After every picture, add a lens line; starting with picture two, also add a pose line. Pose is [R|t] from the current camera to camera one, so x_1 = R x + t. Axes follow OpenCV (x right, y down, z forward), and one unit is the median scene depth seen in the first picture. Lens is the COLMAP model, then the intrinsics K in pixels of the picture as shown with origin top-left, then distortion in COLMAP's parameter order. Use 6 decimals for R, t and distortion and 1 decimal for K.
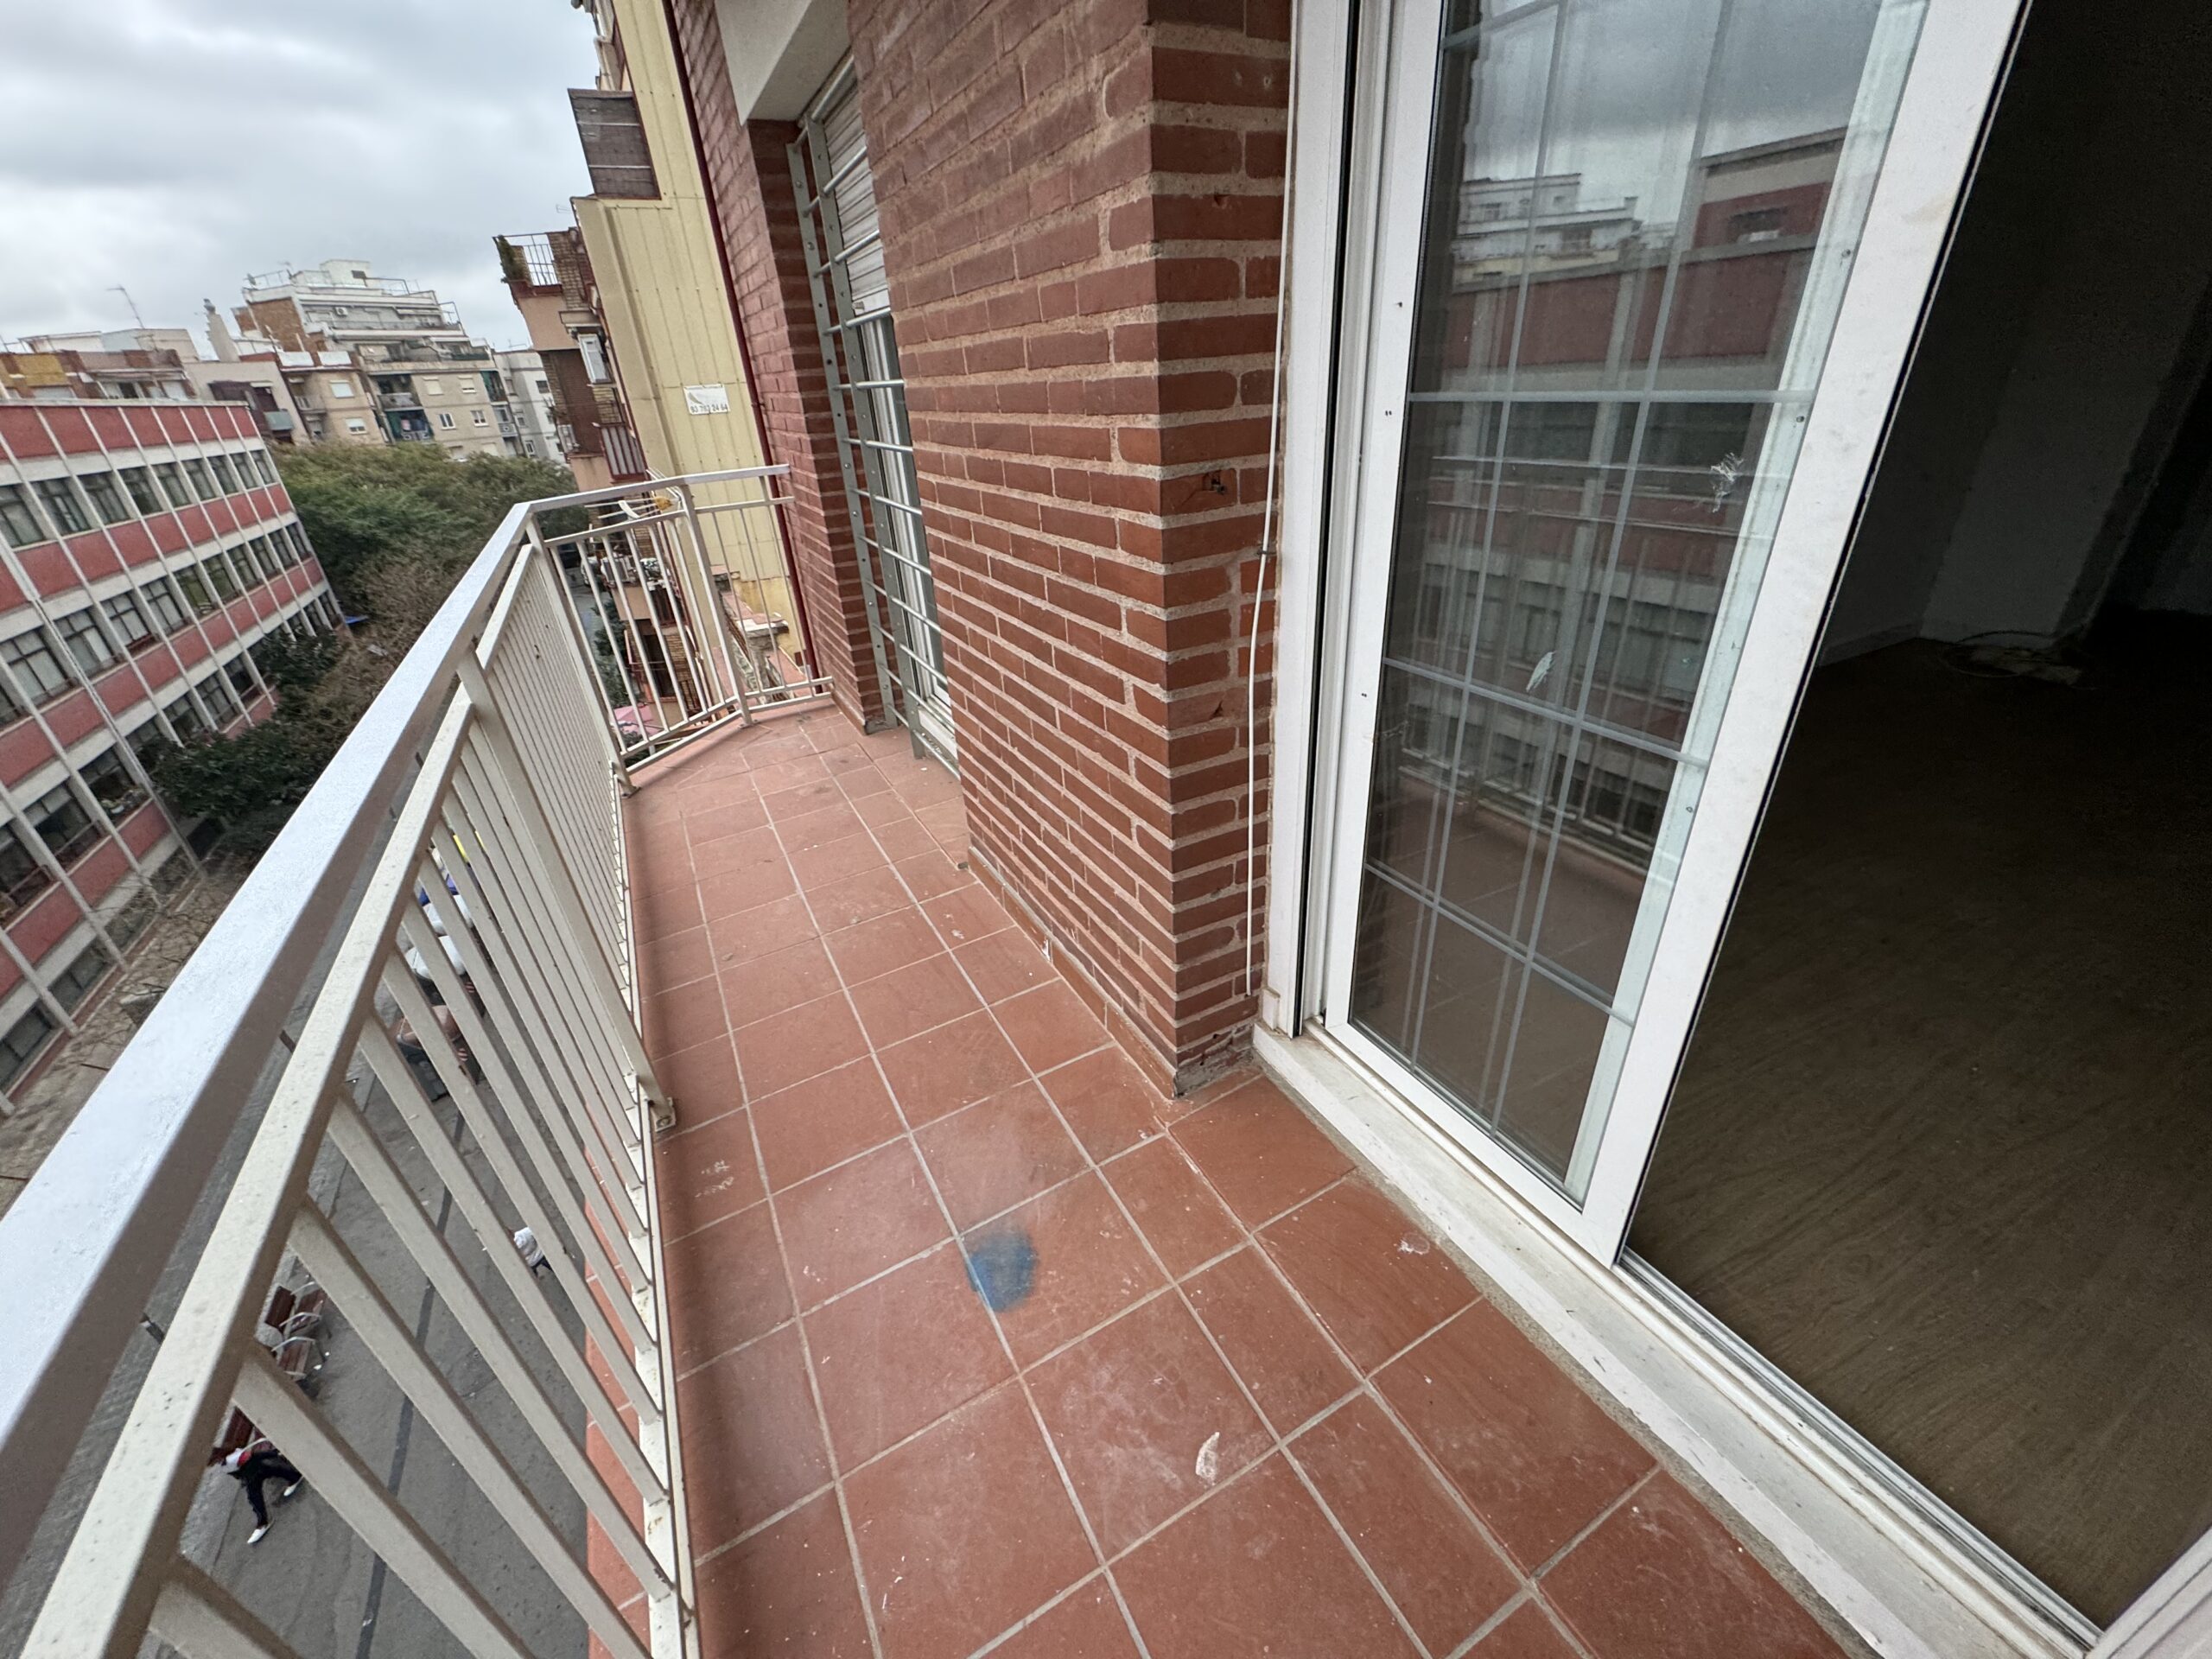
lens RADIAL K [[881.8, 0, 1101.0], [0, 881.8, 825.5], [0, 0, 1]] dist [-0.002190, 0.000373]
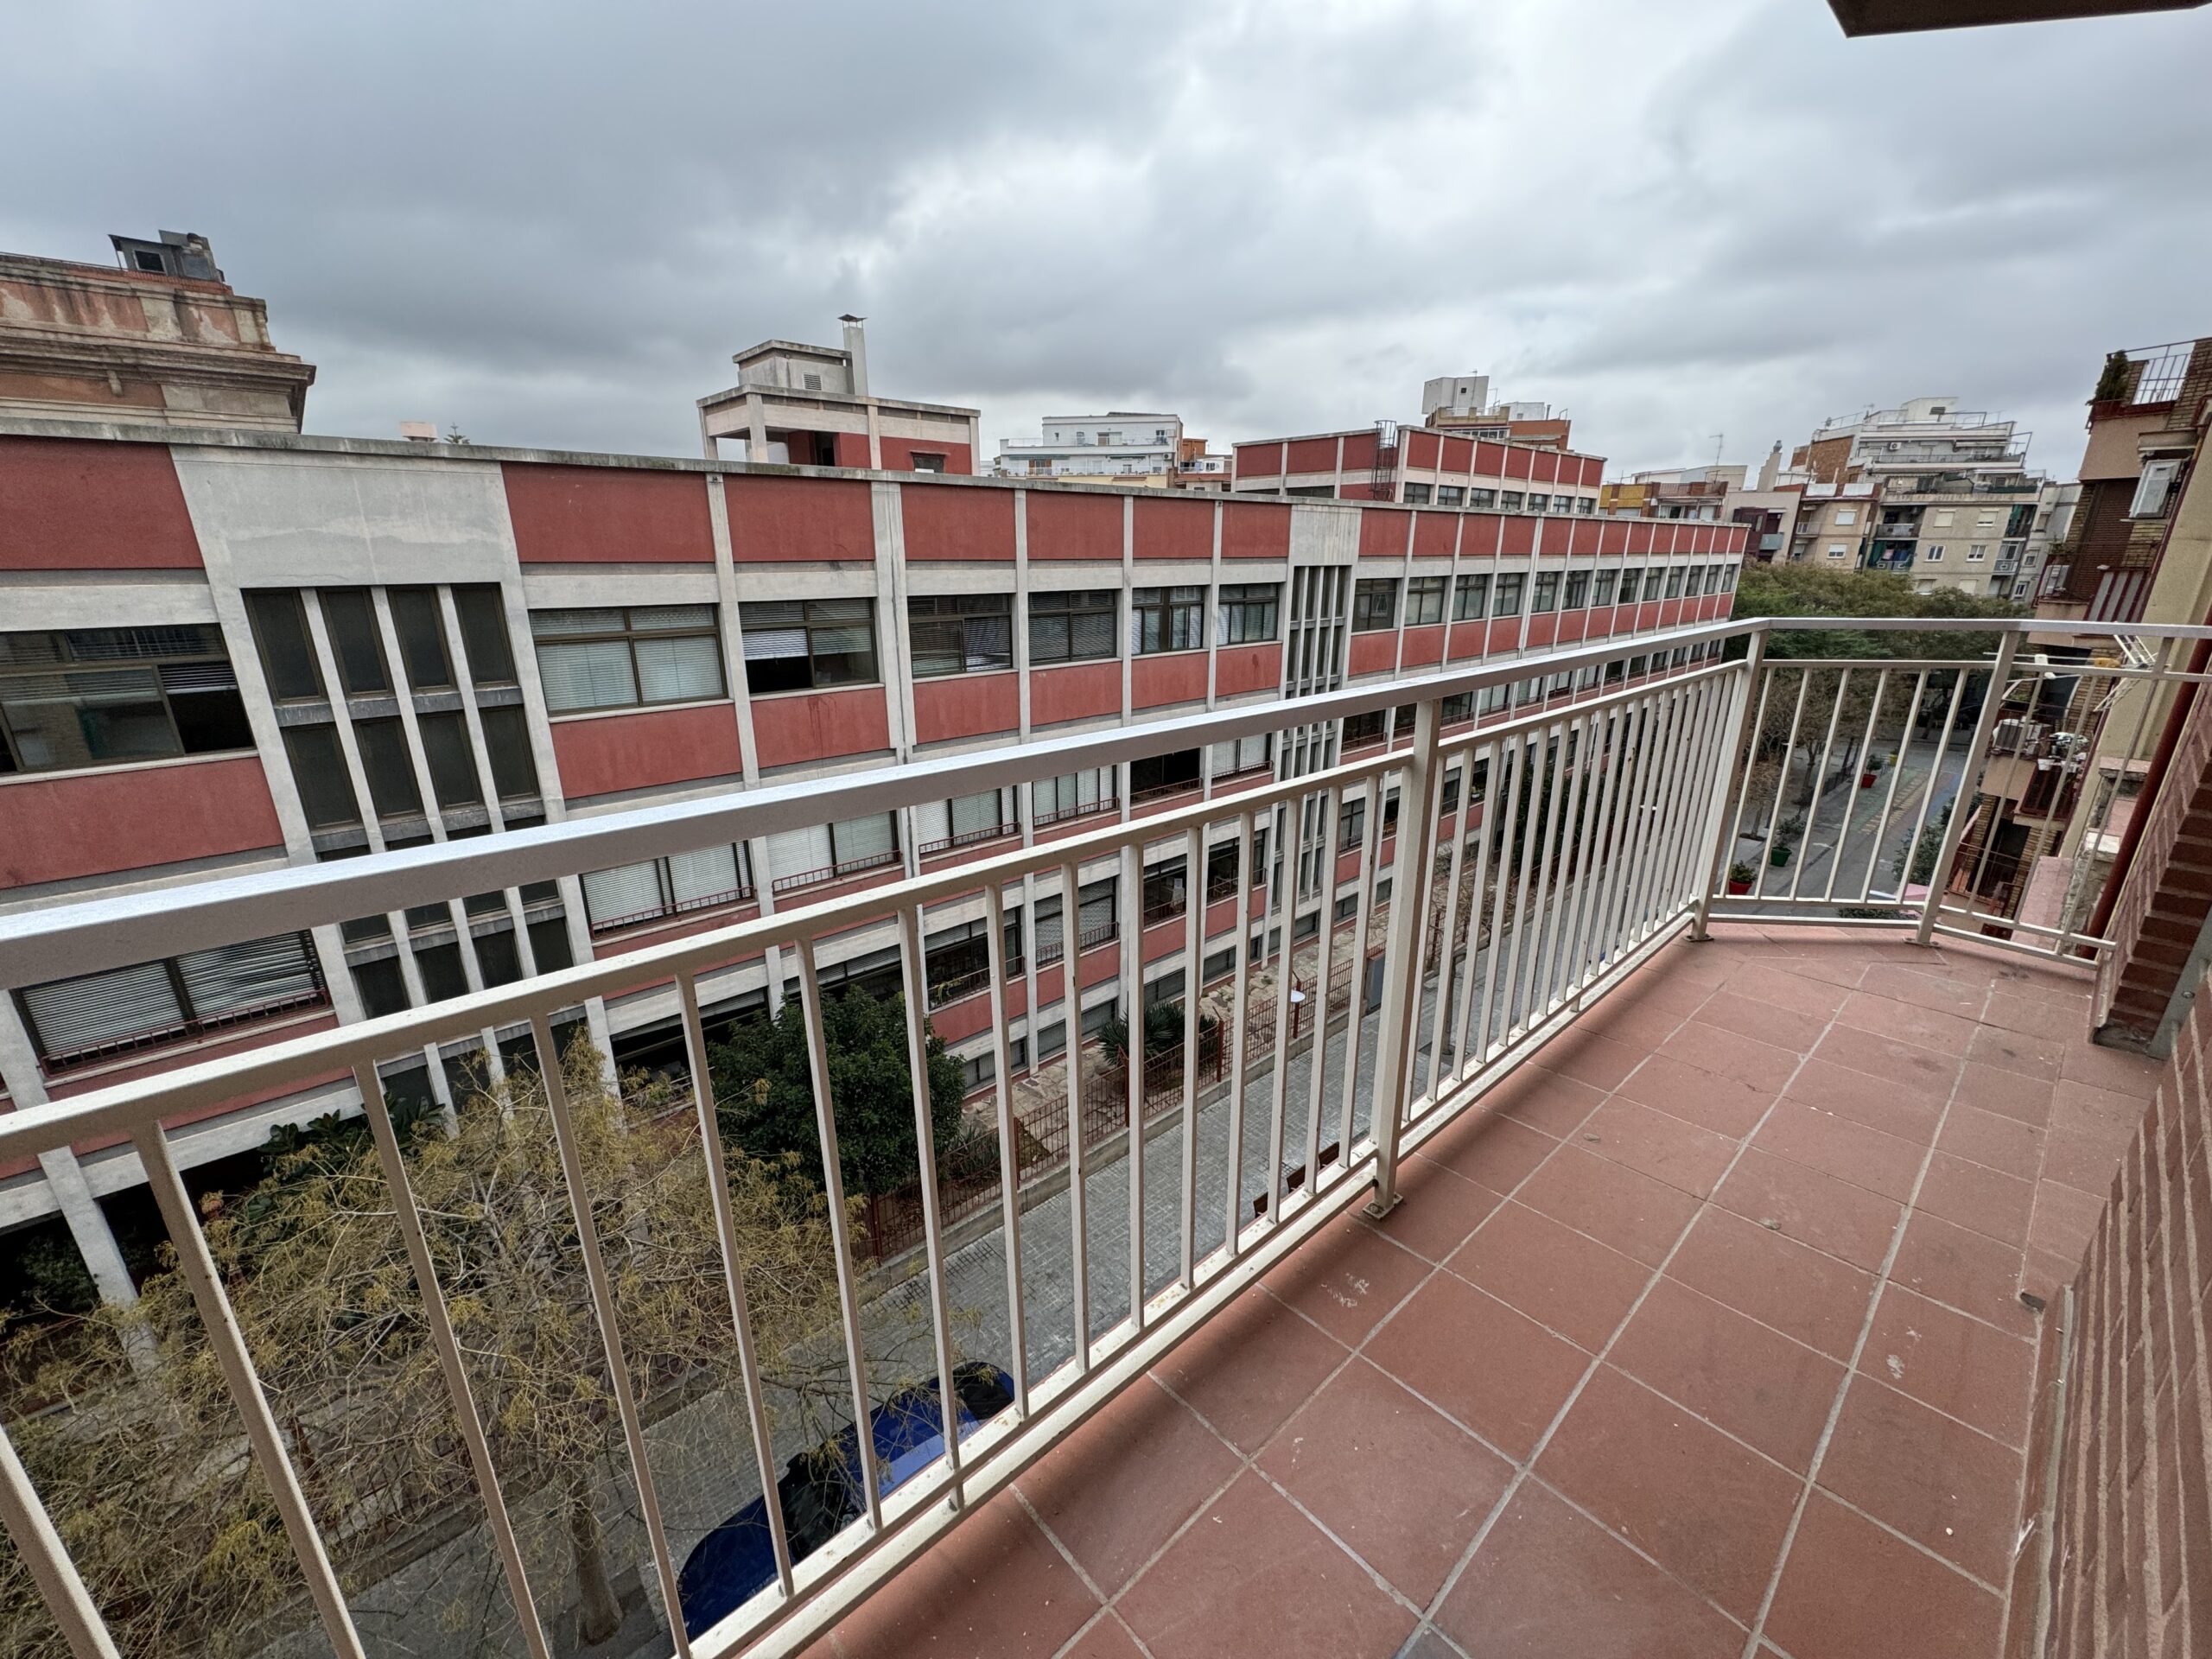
lens RADIAL K [[881.8, 0, 1104.8], [0, 881.8, 827.1], [0, 0, 1]] dist [-0.002190, 0.000373]
pose [[0.234289, 0.352769, -0.905905, 0.070918], [-0.460803, 0.860808, 0.216033, -0.041730], [0.856019, 0.366830, 0.364234, 0.110777]]
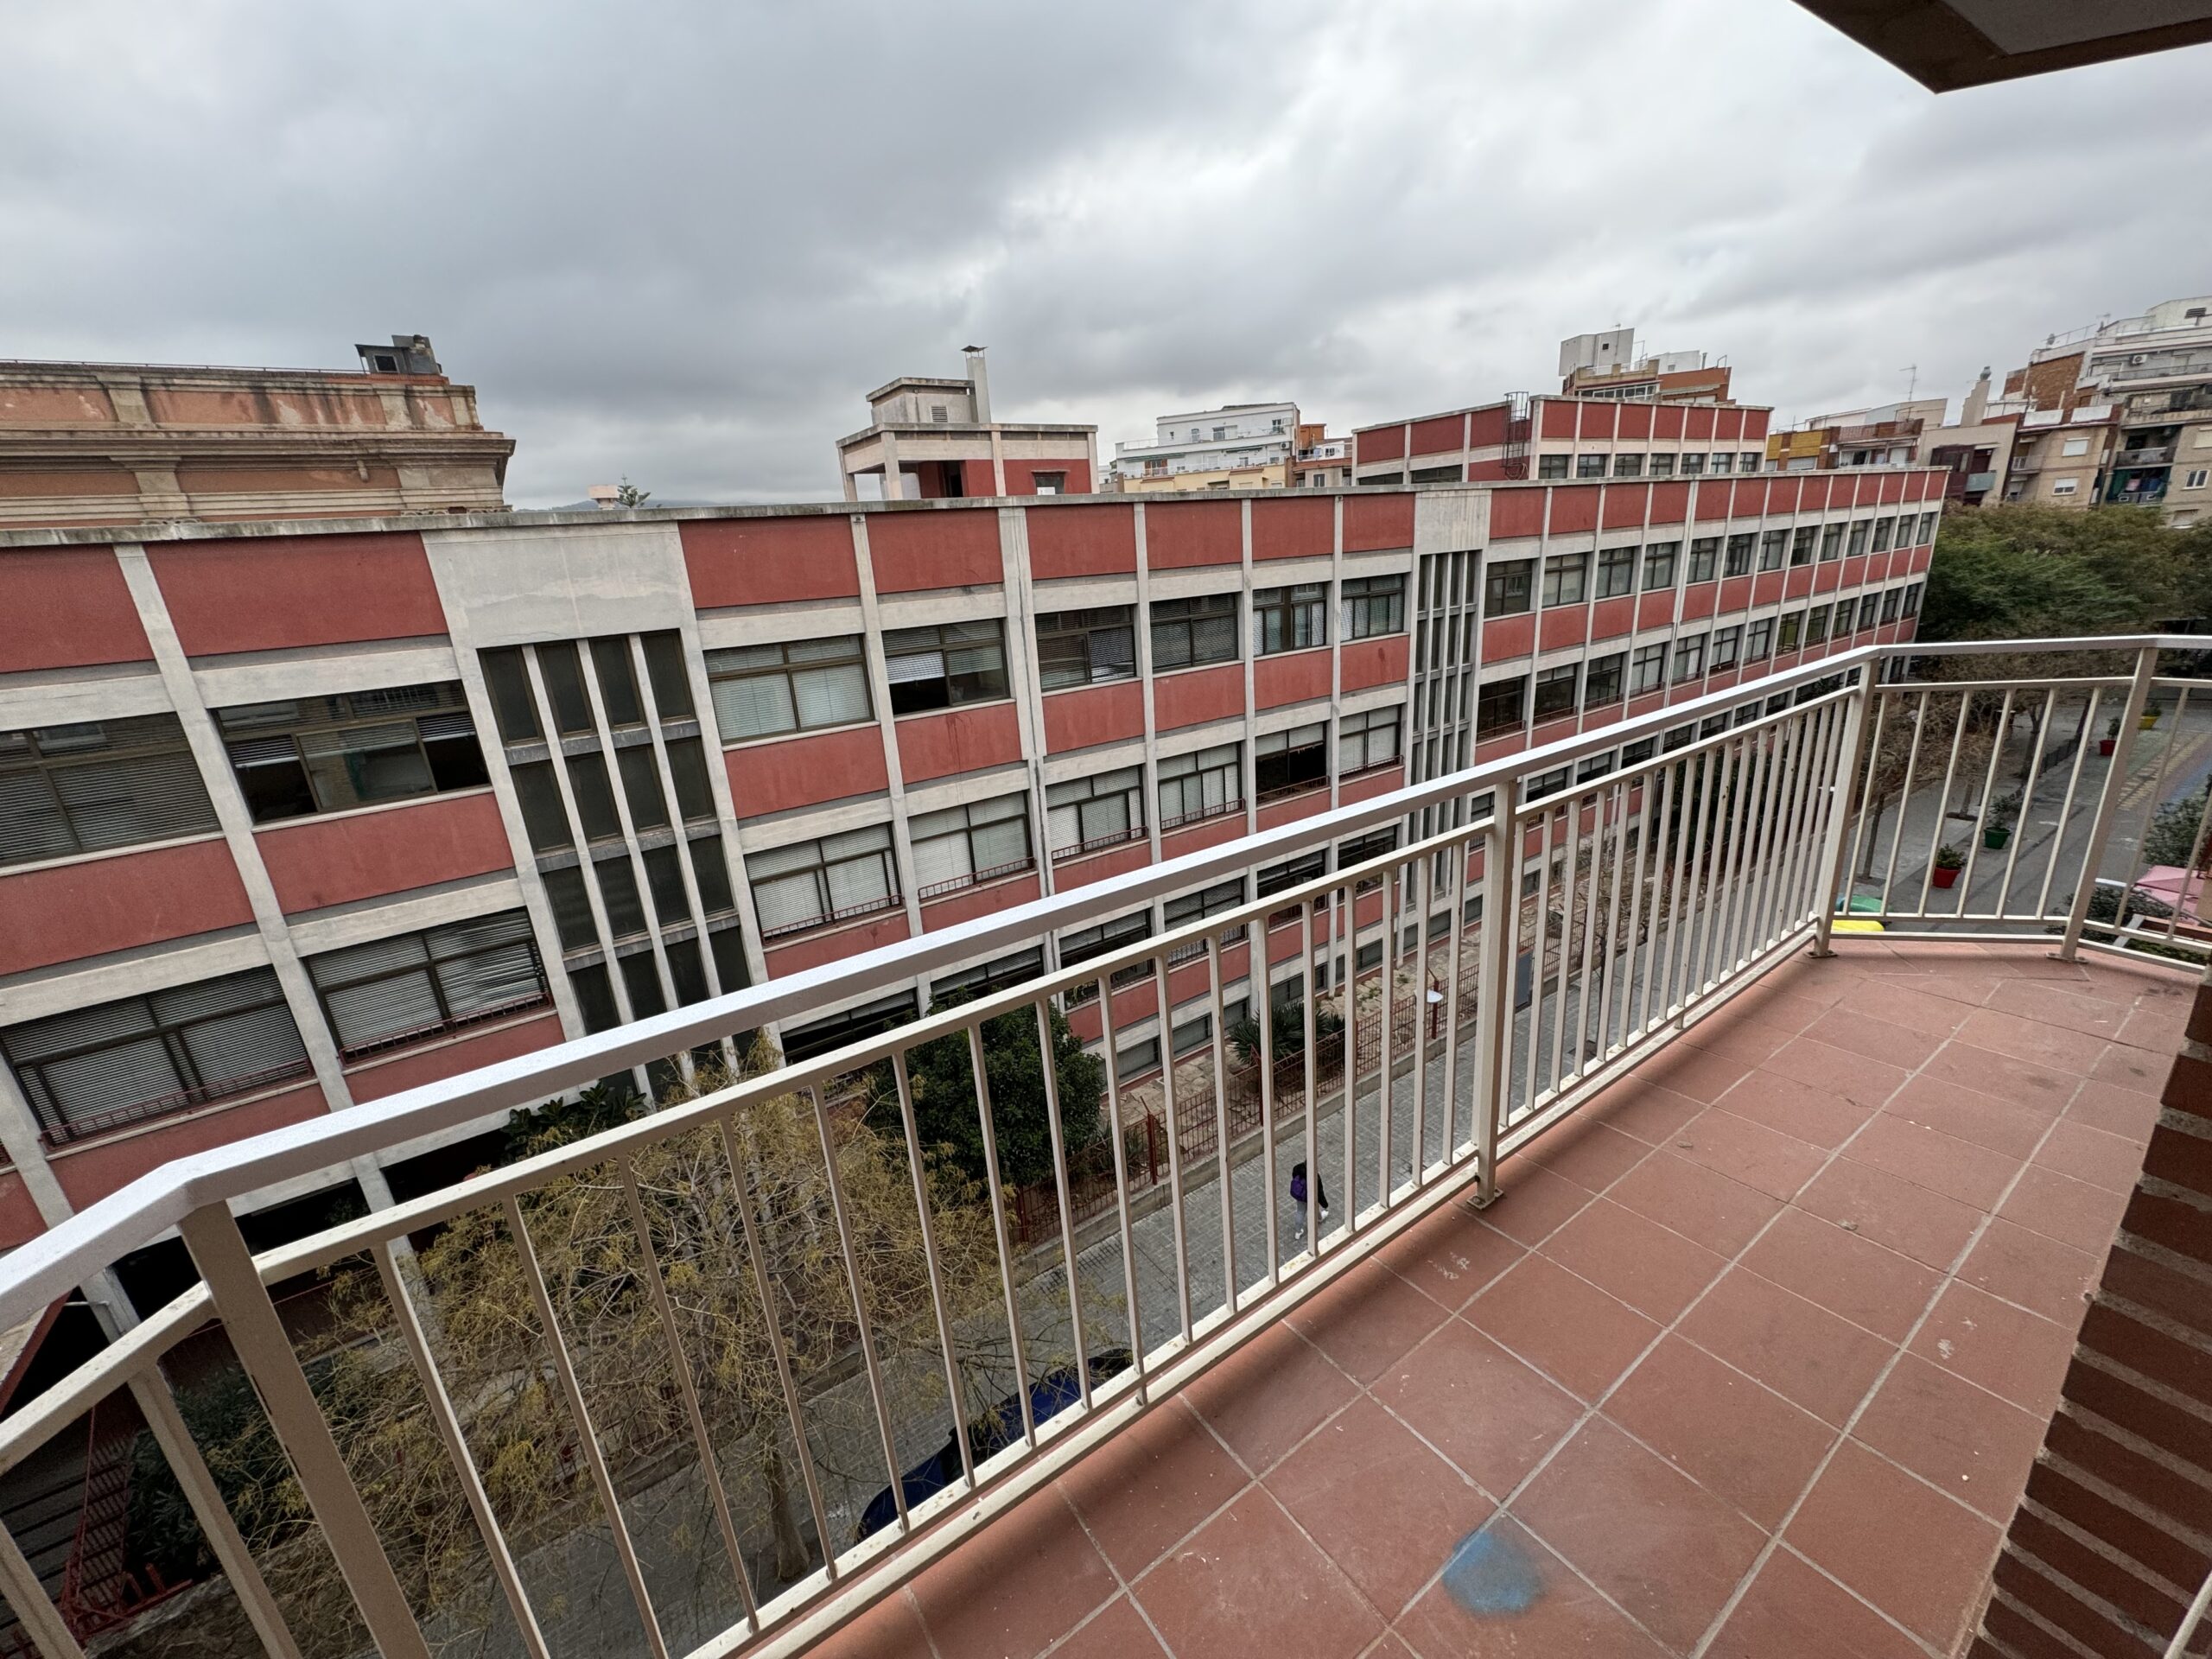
lens RADIAL K [[881.8, 0, 1104.5], [0, 881.8, 828.2], [0, 0, 1]] dist [-0.002190, 0.000373]
pose [[0.113152, 0.351565, -0.929300, 0.148355], [-0.401329, 0.871784, 0.280940, -0.091742], [0.908918, 0.341166, 0.239737, 0.059955]]
